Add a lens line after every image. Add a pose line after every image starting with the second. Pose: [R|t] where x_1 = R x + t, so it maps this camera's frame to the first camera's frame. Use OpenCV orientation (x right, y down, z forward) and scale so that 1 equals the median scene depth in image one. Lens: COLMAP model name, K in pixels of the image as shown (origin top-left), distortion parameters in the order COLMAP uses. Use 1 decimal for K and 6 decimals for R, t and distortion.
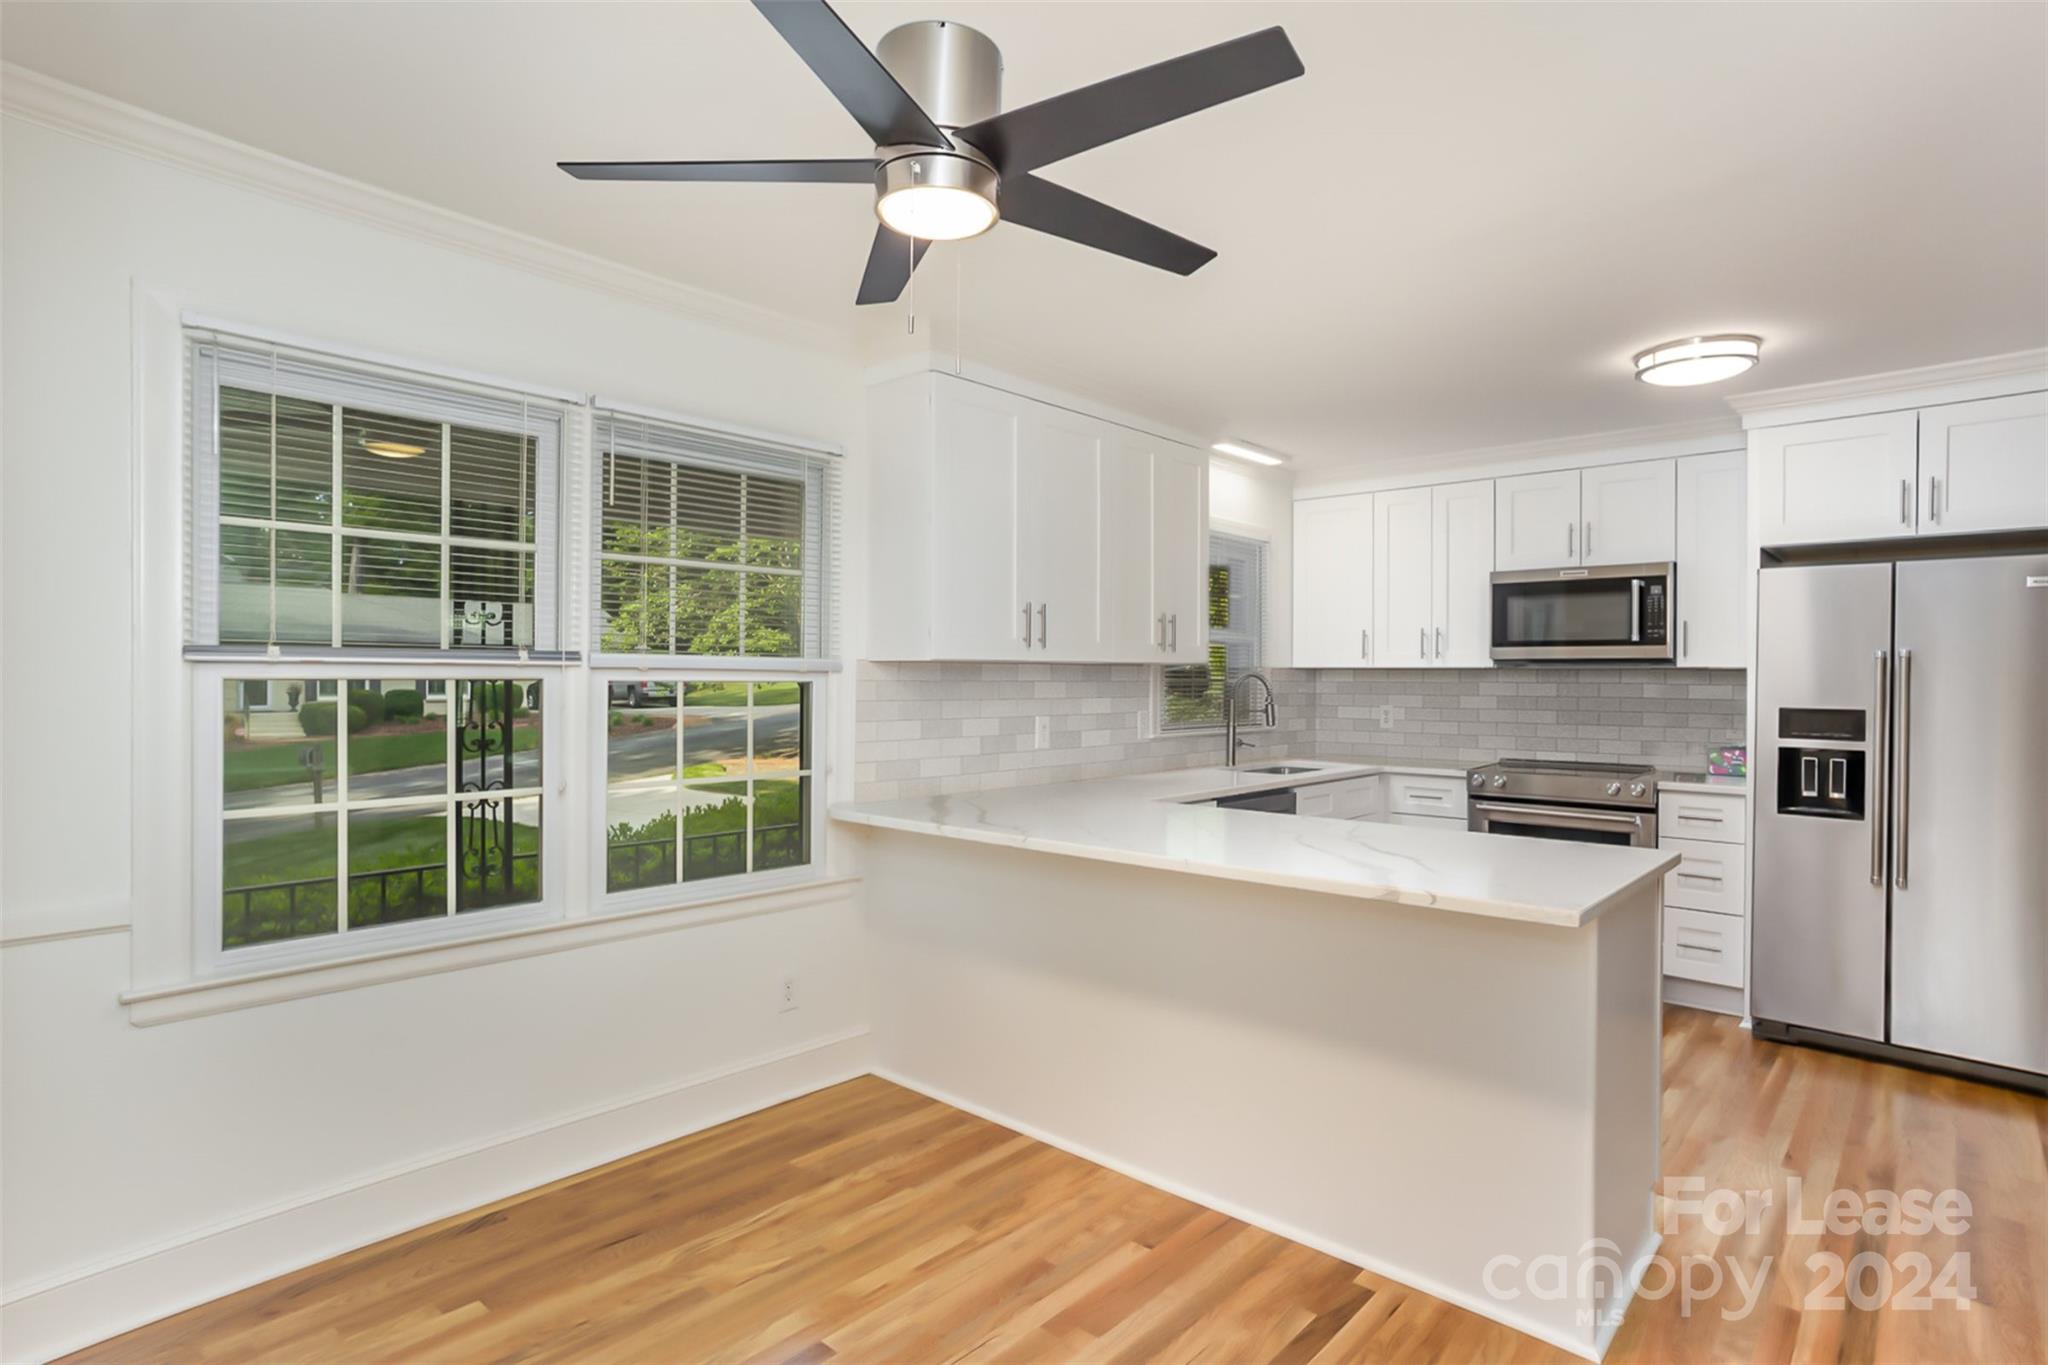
lens RADIAL K [[1082.6, 0, 1039.0], [0, 1082.6, 681.3], [0, 0, 1]] dist [0.003475, 0.001574]
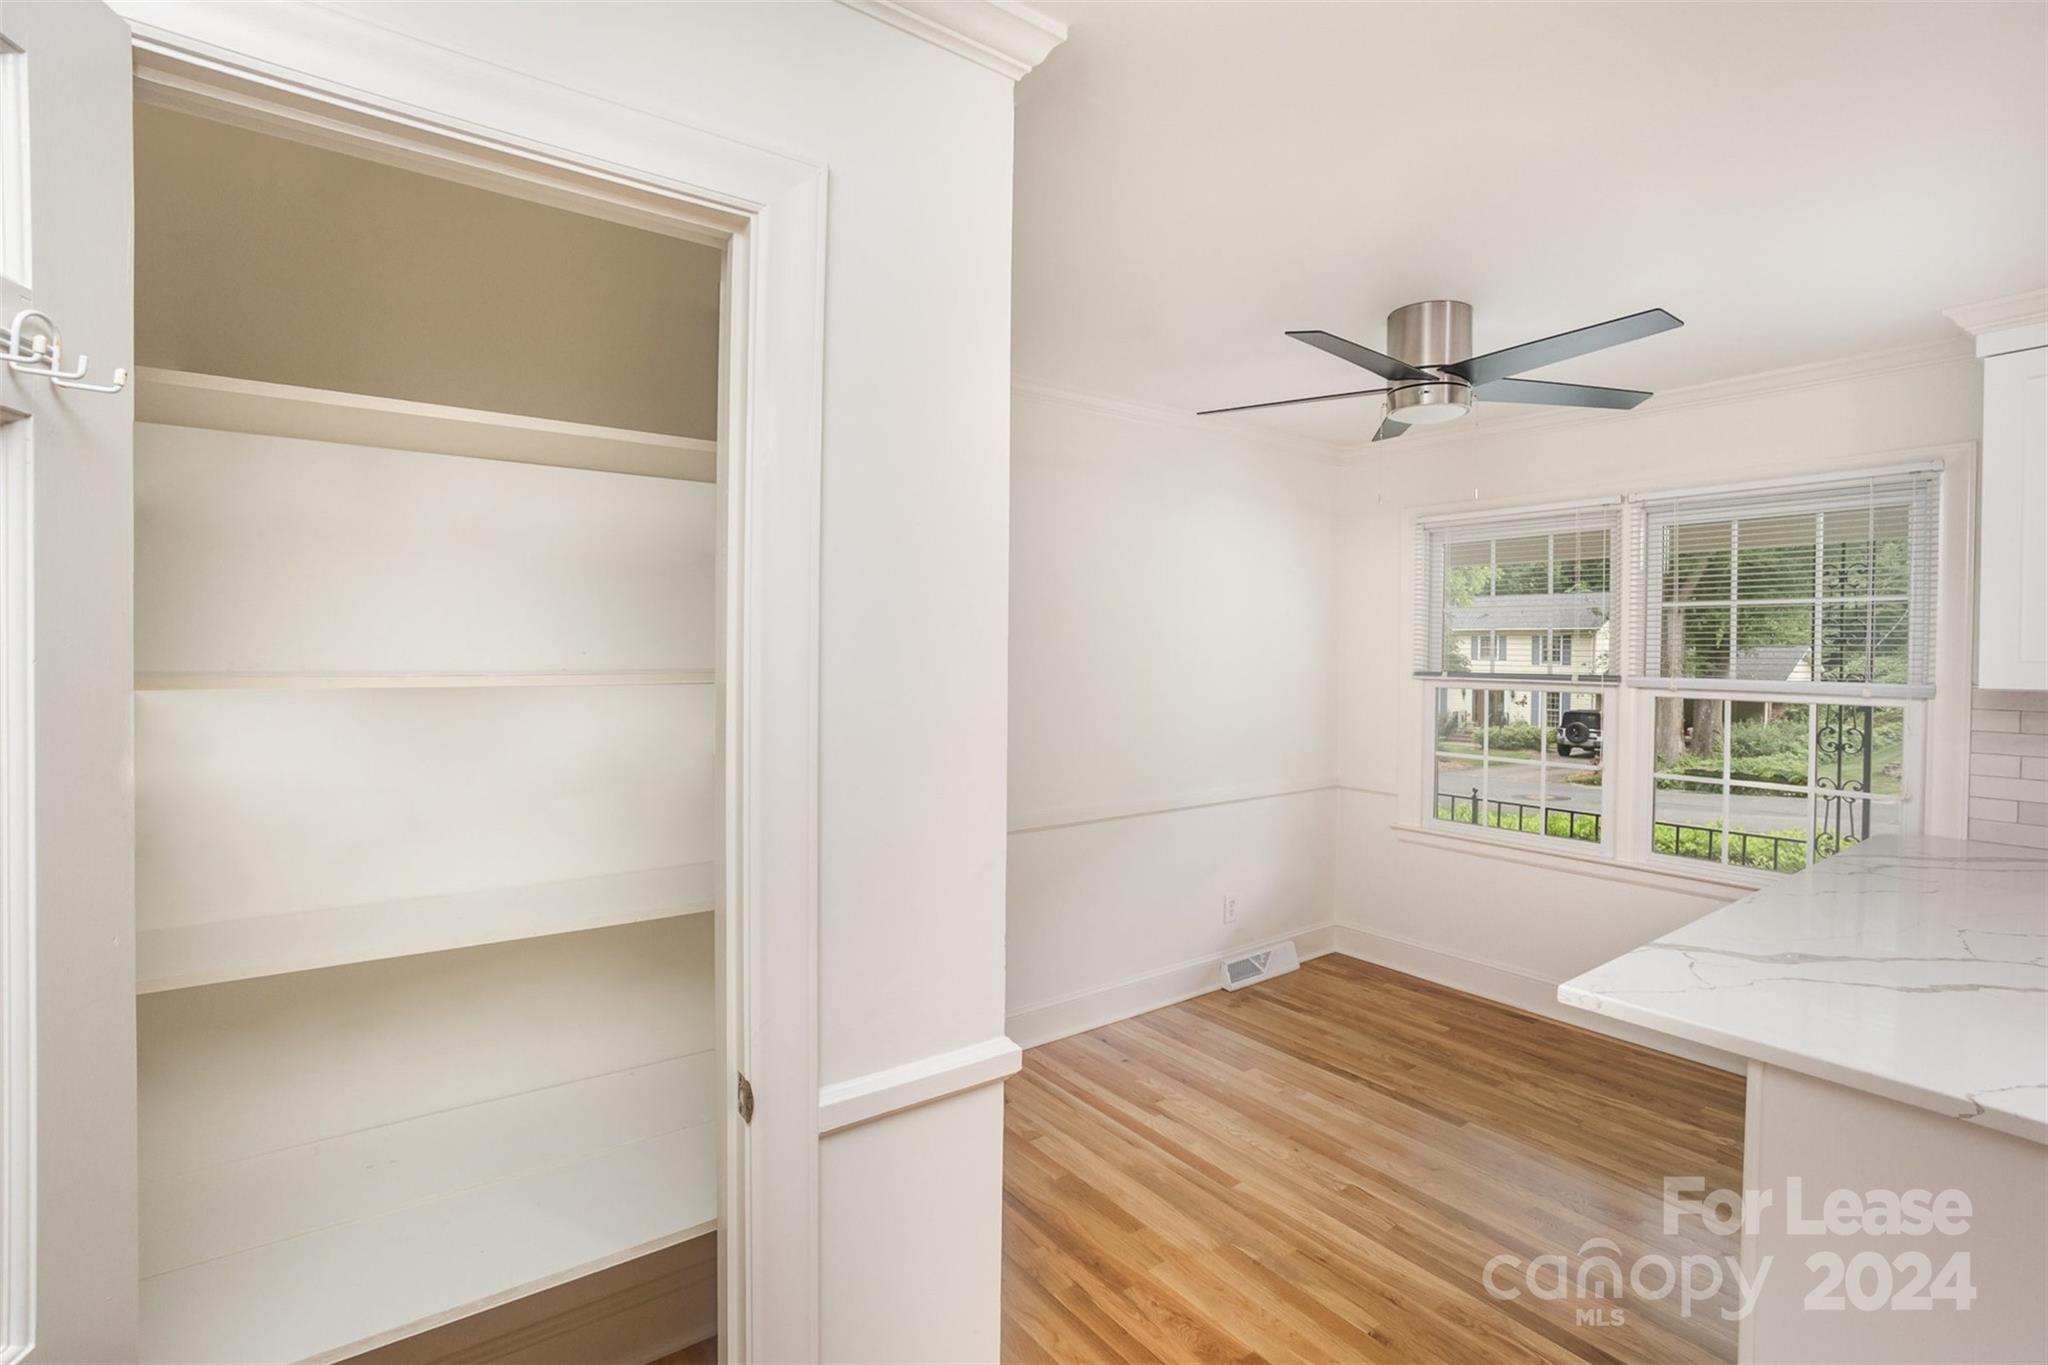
lens RADIAL K [[917.9, 0, 1025.5], [0, 917.9, 669.6], [0, 0, 1]] dist [-0.024206, 0.002305]
pose [[-0.205800, 0.007044, -0.978569, 1.009491], [-0.015542, 0.999824, 0.010466, -0.039051], [0.978471, 0.017363, -0.205654, 0.530025]]
